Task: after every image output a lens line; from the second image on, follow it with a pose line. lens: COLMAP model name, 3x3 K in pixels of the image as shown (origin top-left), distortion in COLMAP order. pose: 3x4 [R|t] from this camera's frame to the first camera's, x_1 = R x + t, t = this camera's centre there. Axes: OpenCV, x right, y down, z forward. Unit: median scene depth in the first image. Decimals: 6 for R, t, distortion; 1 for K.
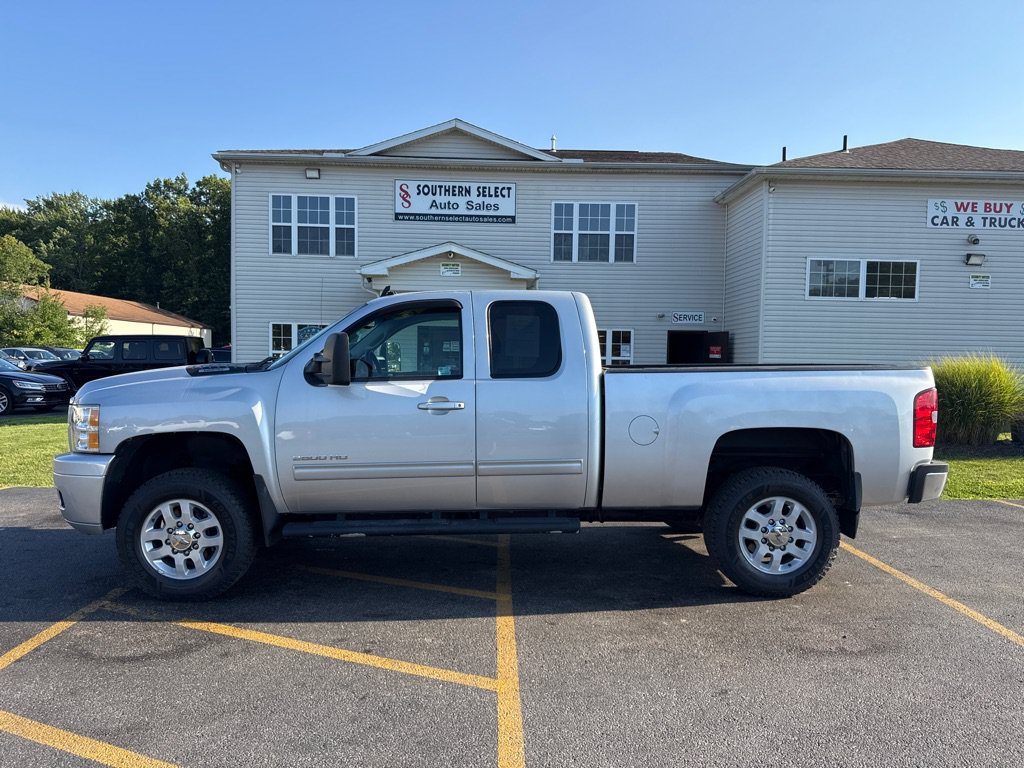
lens RADIAL K [[722.5, 0, 505.5], [0, 722.5, 391.7], [0, 0, 1]] dist [0.034327, -0.034516]
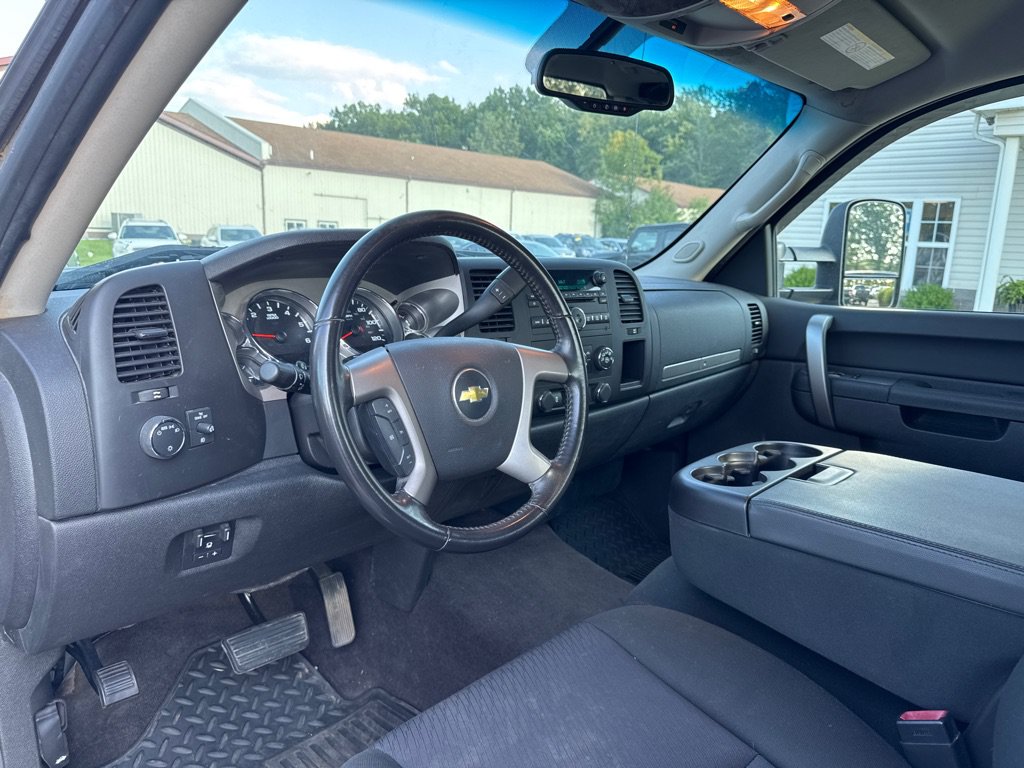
lens RADIAL K [[732.3, 0, 500.3], [0, 732.3, 394.0], [0, 0, 1]] dist [-0.003659, -0.008265]
pose [[0.701008, 0.154284, -0.696265, -0.016446], [-0.049904, 0.984537, 0.167918, -0.011311], [0.711406, -0.082965, 0.697867, 0.245892]]
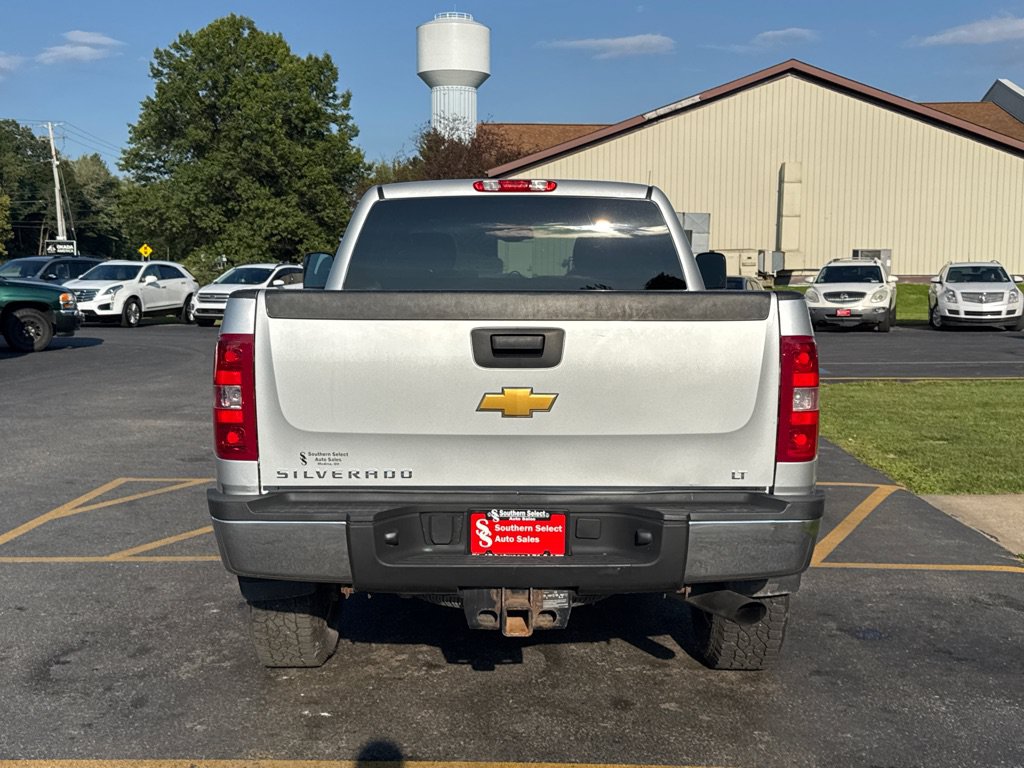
lens RADIAL K [[1221.8, 0, 515.8], [0, 1221.8, 386.0], [0, 0, 1]] dist [0.075614, 0.000000]
pose [[-0.031820, 0.083165, -0.996028, 0.357735], [-0.047123, 0.995299, 0.084610, -0.012681], [0.998382, 0.049628, -0.027751, 0.313613]]
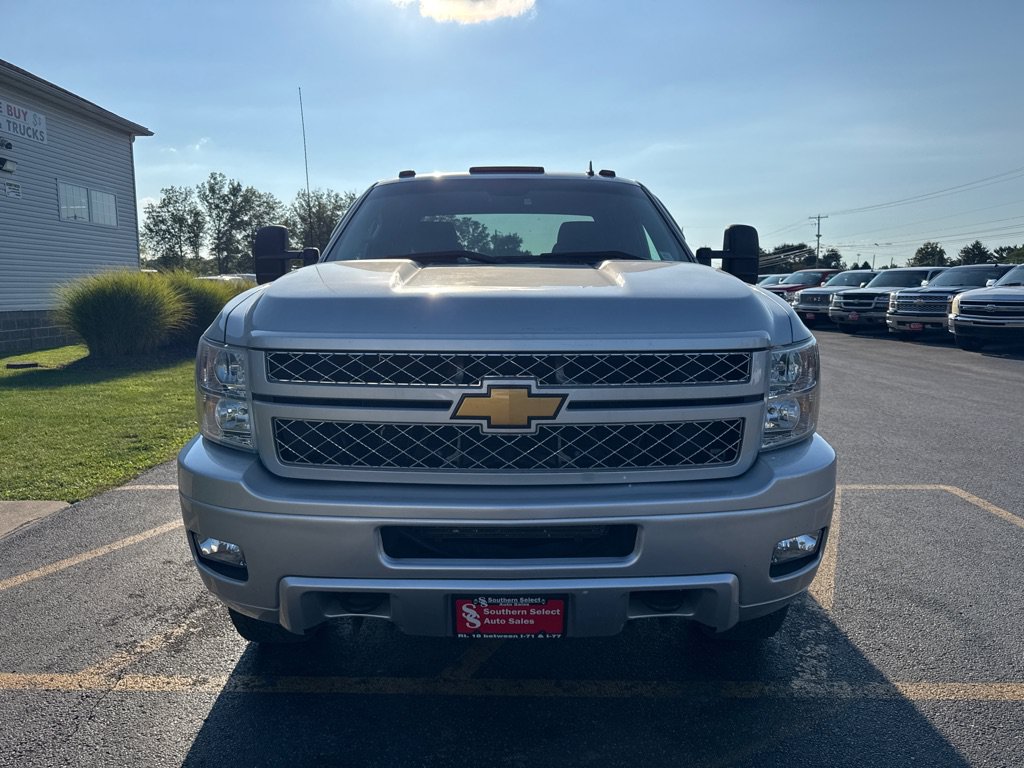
lens RADIAL K [[722.5, 0, 511.1], [0, 722.5, 389.2], [0, 0, 1]] dist [0.034327, -0.034516]
pose [[0.025543, -0.154826, 0.987611, -0.267226], [0.047504, 0.987006, 0.153503, -0.009870], [-0.998544, 0.042995, 0.032566, 0.294667]]
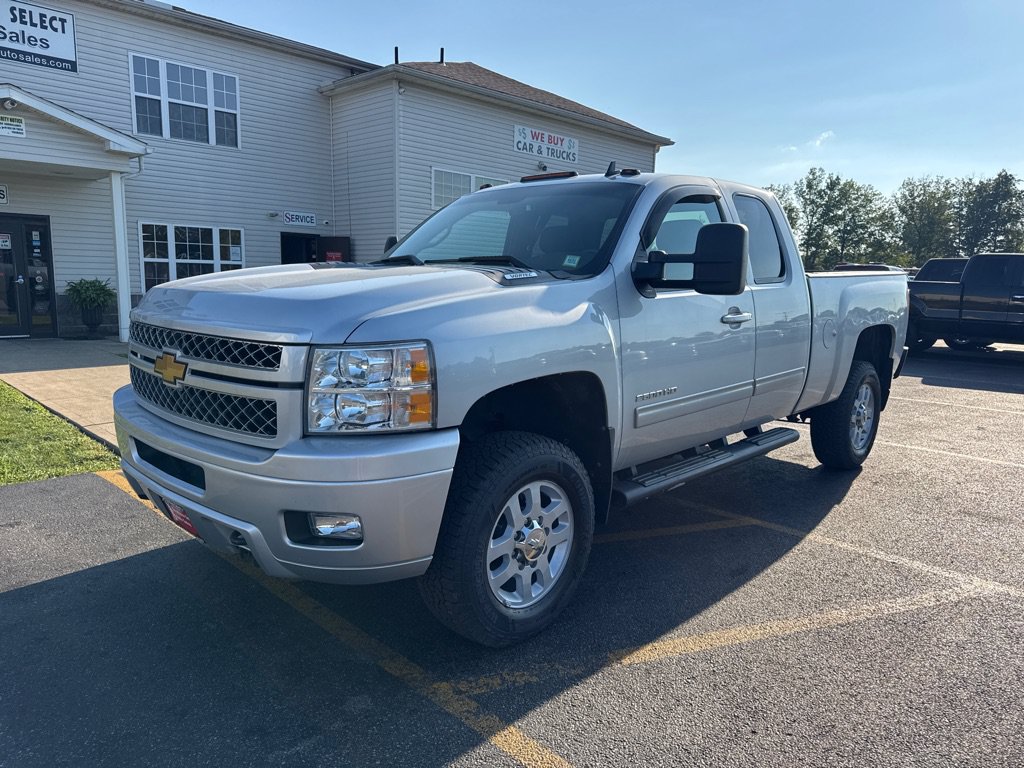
lens RADIAL K [[722.5, 0, 517.5], [0, 722.5, 394.5], [0, 0, 1]] dist [0.034327, -0.034516]
pose [[0.711232, -0.111713, 0.694024, -0.217252], [0.018721, 0.989952, 0.140162, -0.005433], [-0.702708, -0.086696, 0.706177, 0.139689]]
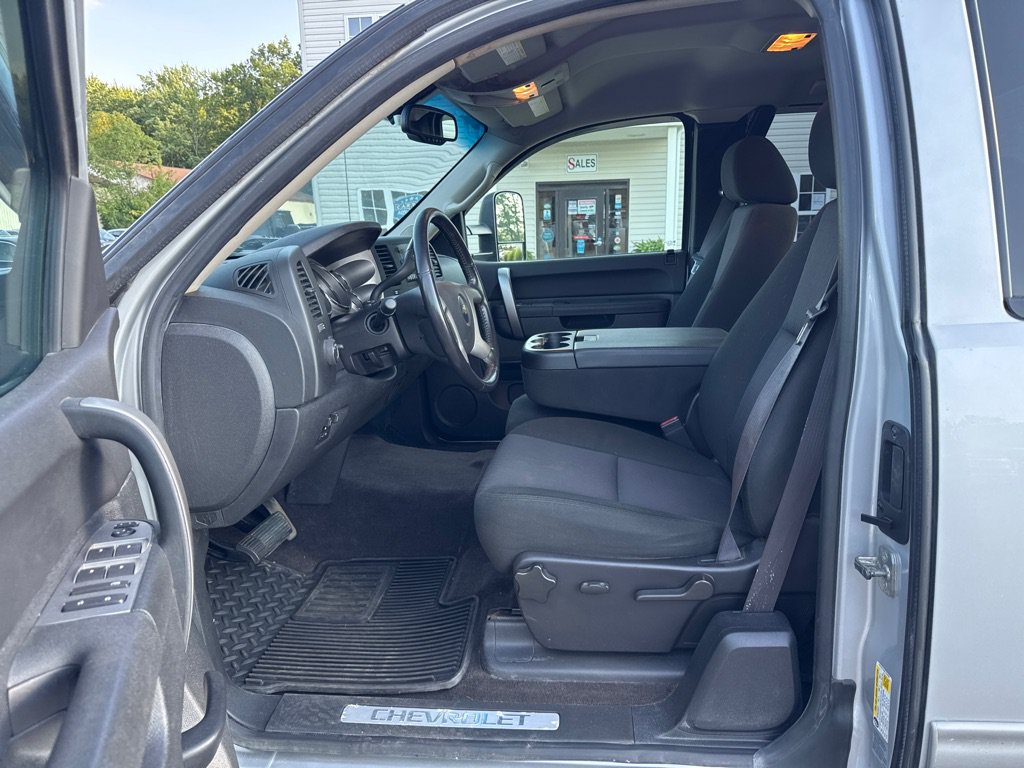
lens RADIAL K [[722.5, 0, 508.6], [0, 722.5, 387.4], [0, 0, 1]] dist [0.034327, -0.034516]
pose [[0.987900, -0.002819, -0.155064, -0.030991], [0.029989, 0.984438, 0.173156, -0.009084], [0.152162, -0.175711, 0.972611, 0.198994]]
